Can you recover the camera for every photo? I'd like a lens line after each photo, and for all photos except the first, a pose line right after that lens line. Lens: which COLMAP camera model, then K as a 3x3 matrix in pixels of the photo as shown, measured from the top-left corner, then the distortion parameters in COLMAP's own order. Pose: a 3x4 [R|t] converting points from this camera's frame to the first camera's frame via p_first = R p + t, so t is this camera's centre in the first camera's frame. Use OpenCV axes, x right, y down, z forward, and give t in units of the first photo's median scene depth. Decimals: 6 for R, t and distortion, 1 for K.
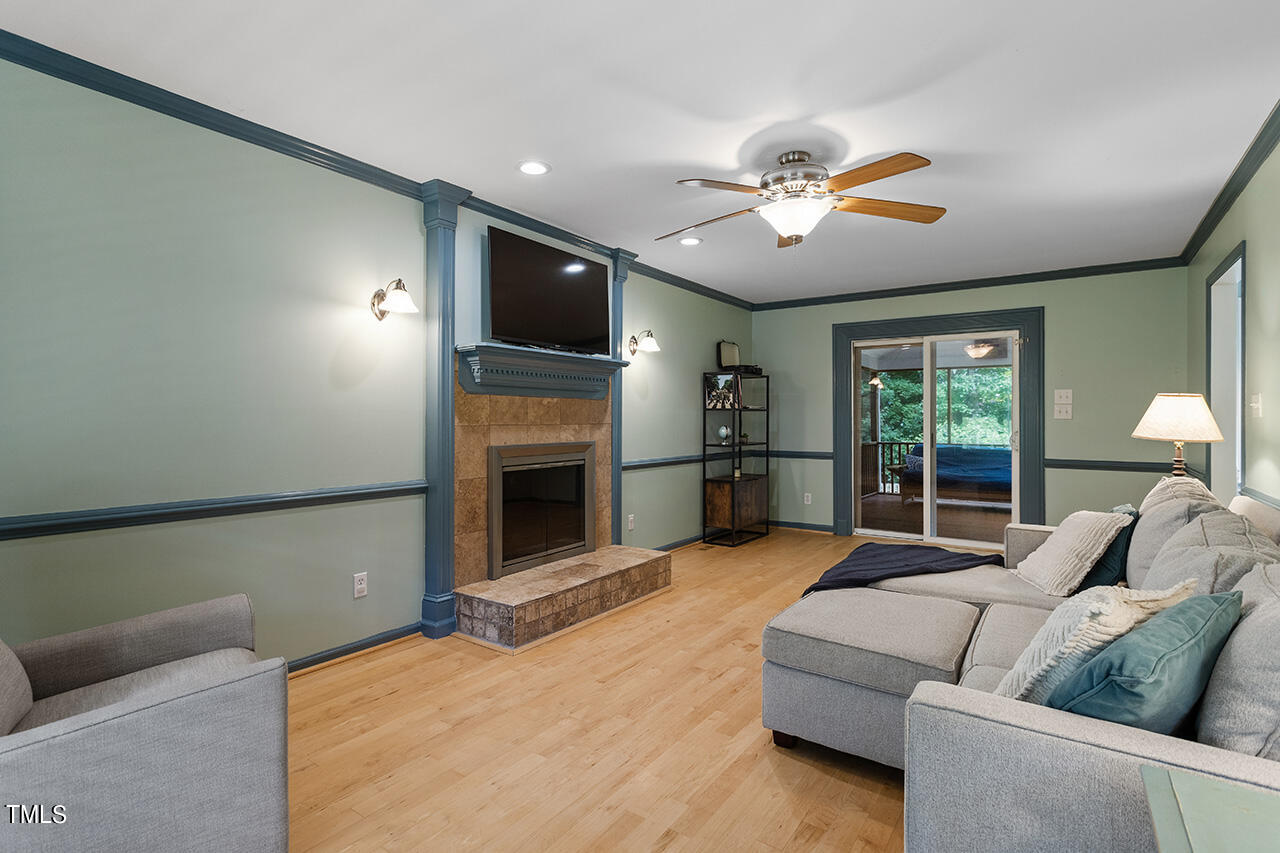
lens RADIAL K [[626.3, 0, 640.0], [0, 626.3, 426.5], [0, 0, 1]] dist [-0.000352, 0.001333]
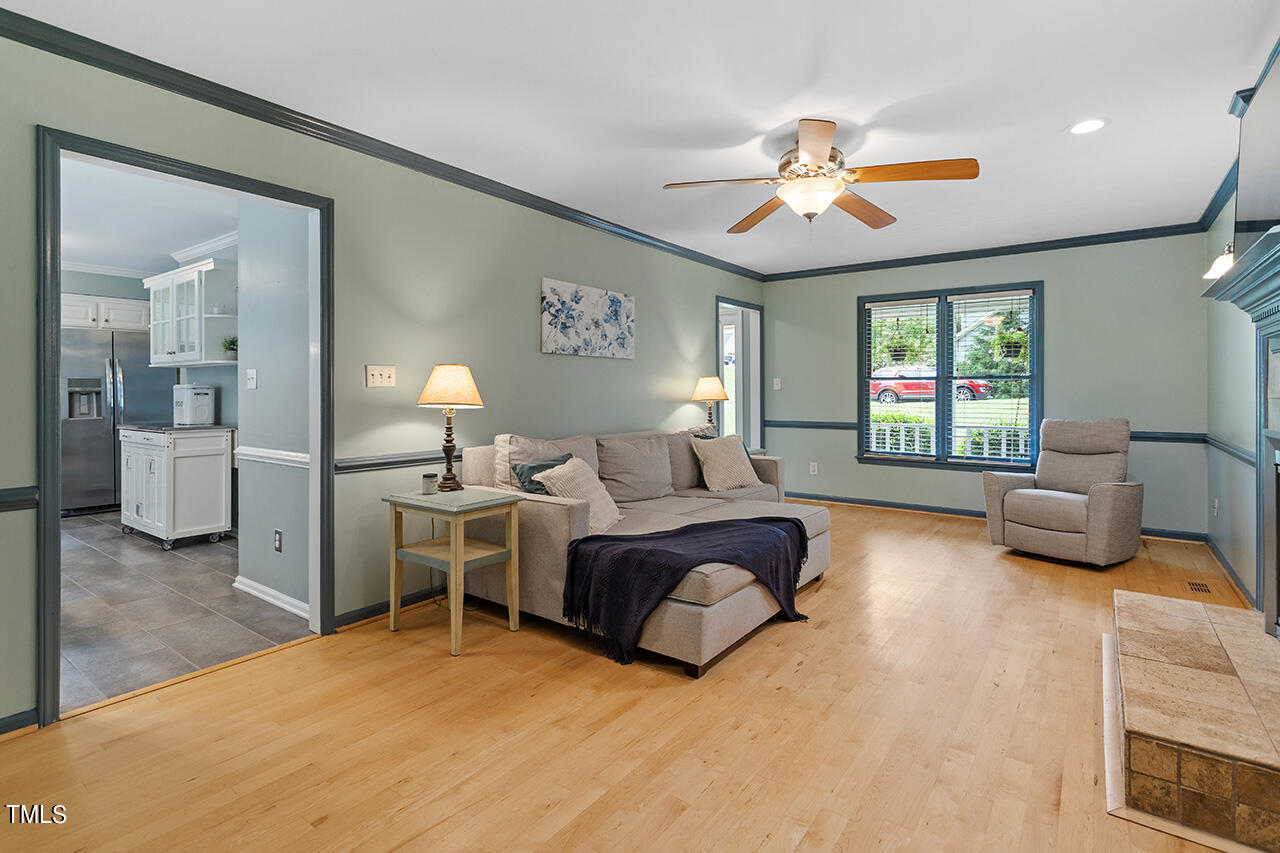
lens RADIAL K [[612.7, 0, 635.6], [0, 612.7, 395.1], [0, 0, 1]] dist [0.000067, 0.000854]
pose [[-0.999430, -0.002073, 0.033704, 0.381903], [-0.001381, 0.999788, 0.020543, -0.016620], [-0.033739, 0.020485, -0.999221, 1.530545]]
